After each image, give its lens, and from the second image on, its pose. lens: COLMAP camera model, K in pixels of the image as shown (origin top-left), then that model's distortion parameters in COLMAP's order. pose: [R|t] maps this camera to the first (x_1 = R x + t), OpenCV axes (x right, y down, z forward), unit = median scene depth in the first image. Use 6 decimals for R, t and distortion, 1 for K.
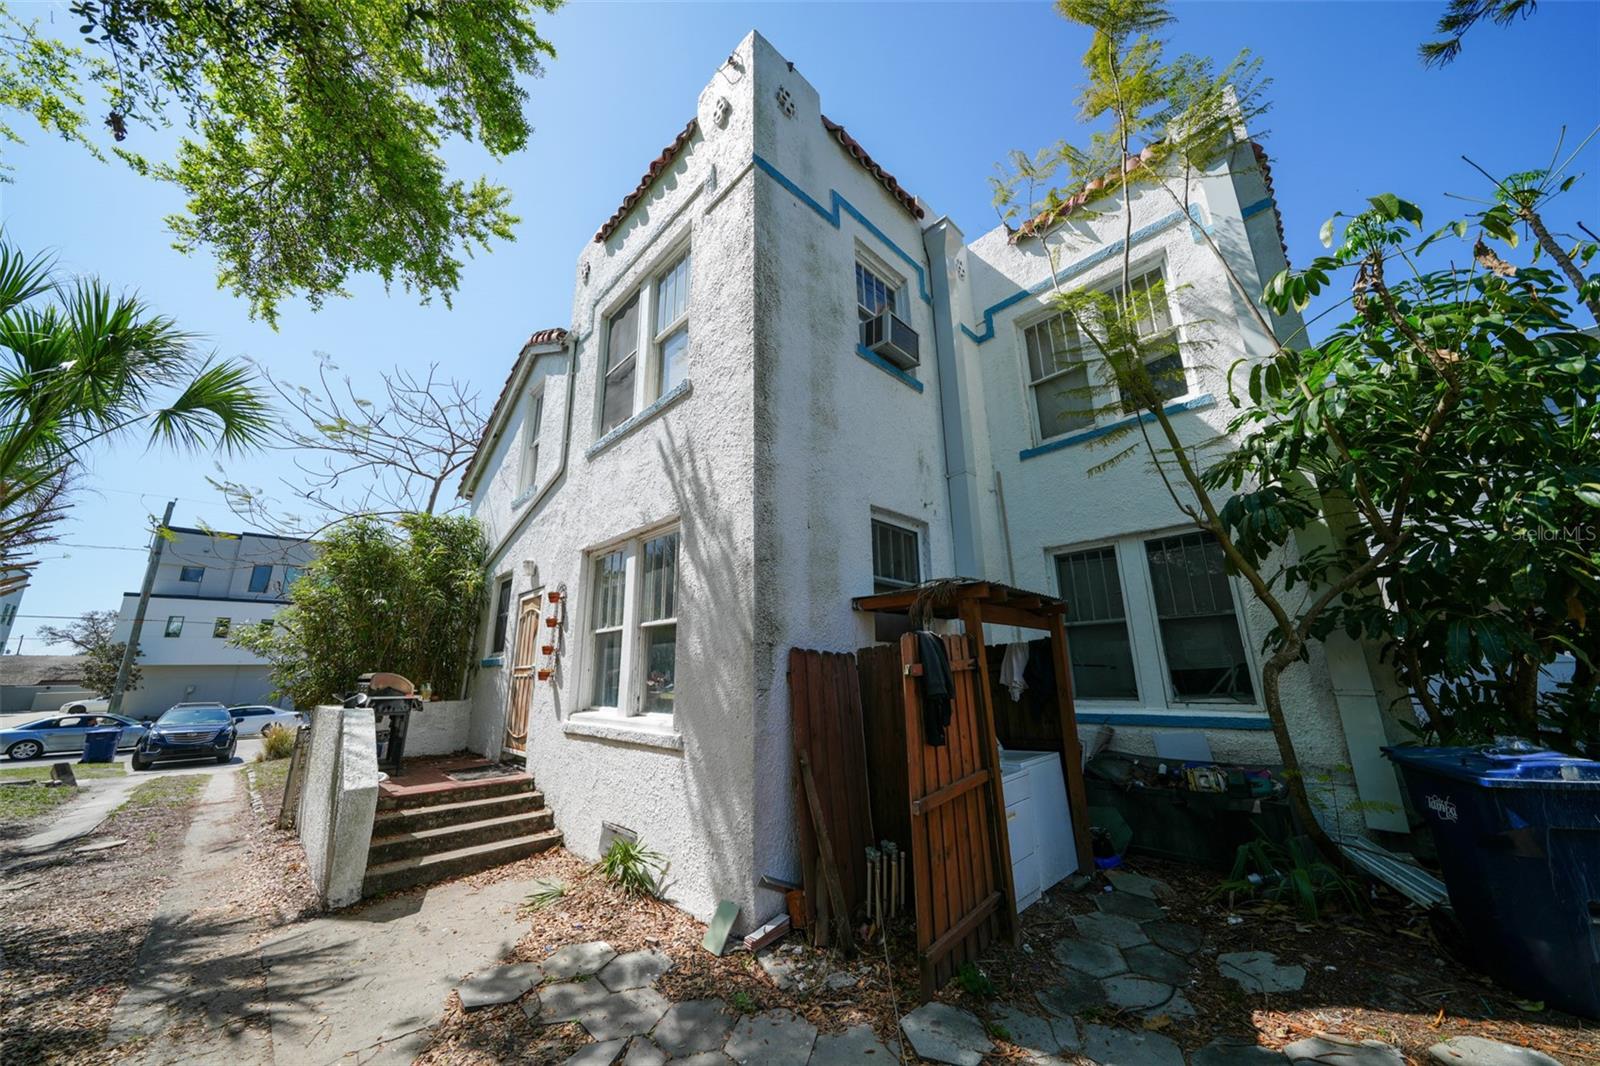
lens RADIAL K [[541.4, 0, 800.8], [0, 541.4, 535.6], [0, 0, 1]] dist [-0.002641, 0.000037]
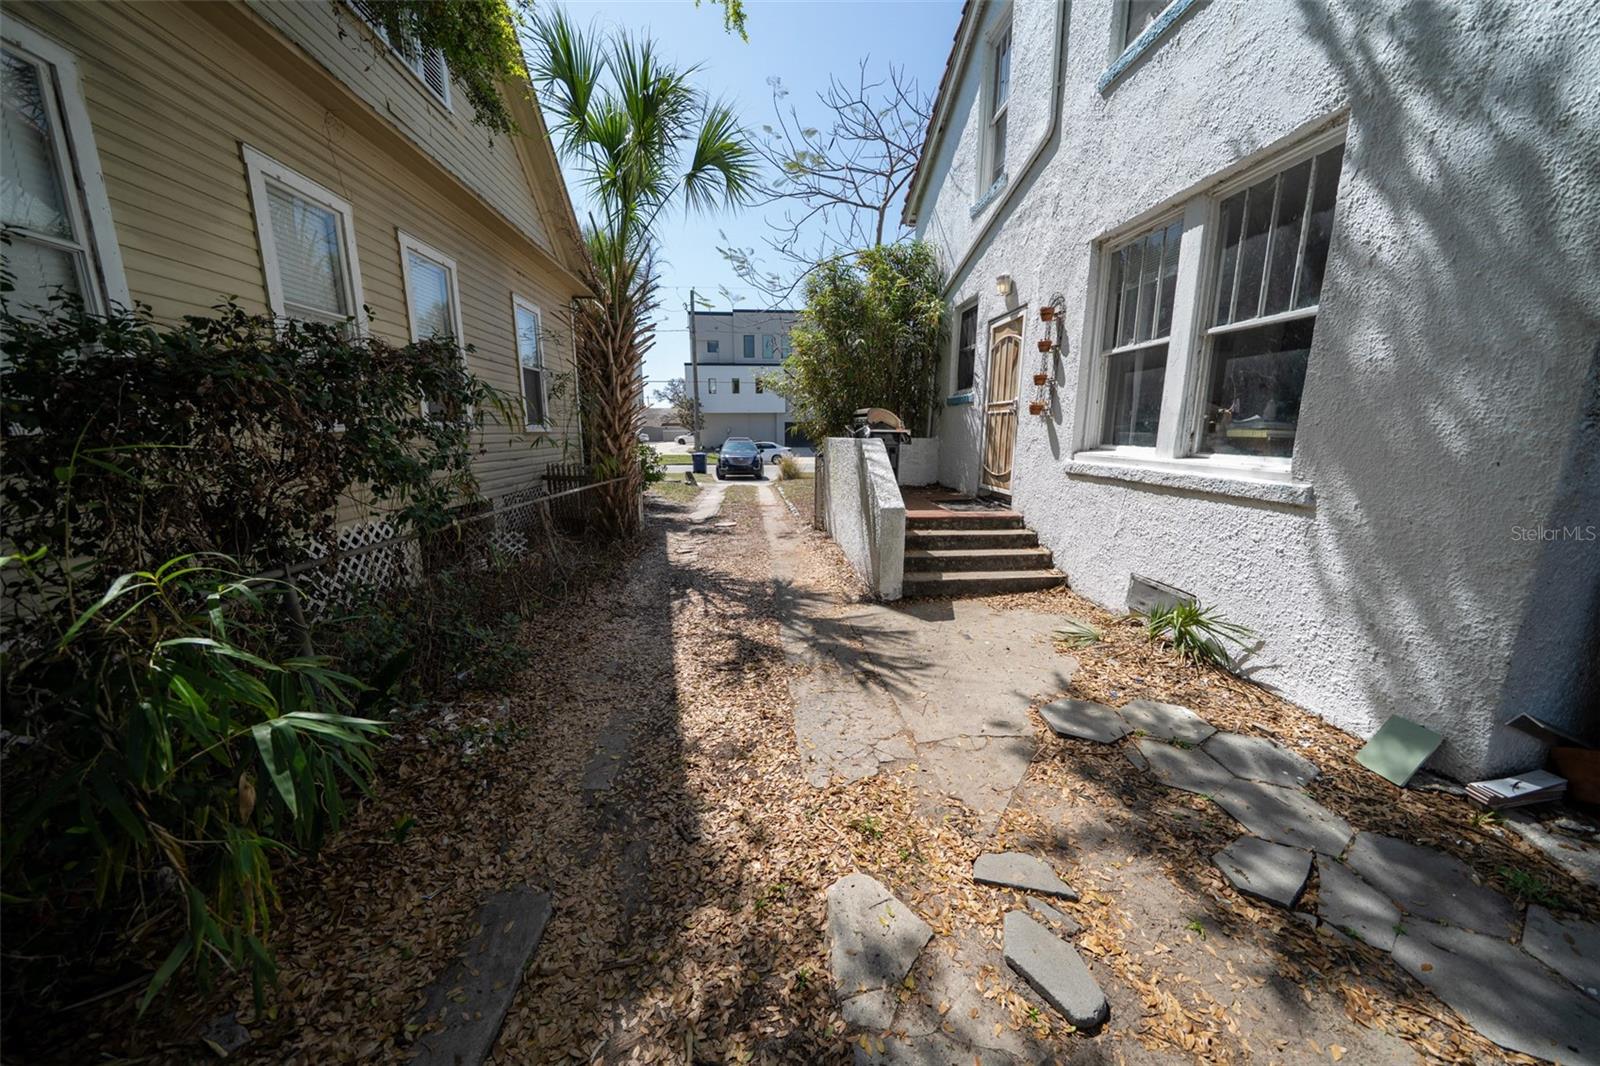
lens RADIAL K [[541.4, 0, 800.8], [0, 541.4, 535.6], [0, 0, 1]] dist [-0.002641, 0.000037]
pose [[0.771498, 0.140376, -0.620552, -0.245323], [0.145411, 0.910636, 0.386778, 0.062889], [0.619392, -0.388633, 0.682142, 0.108163]]
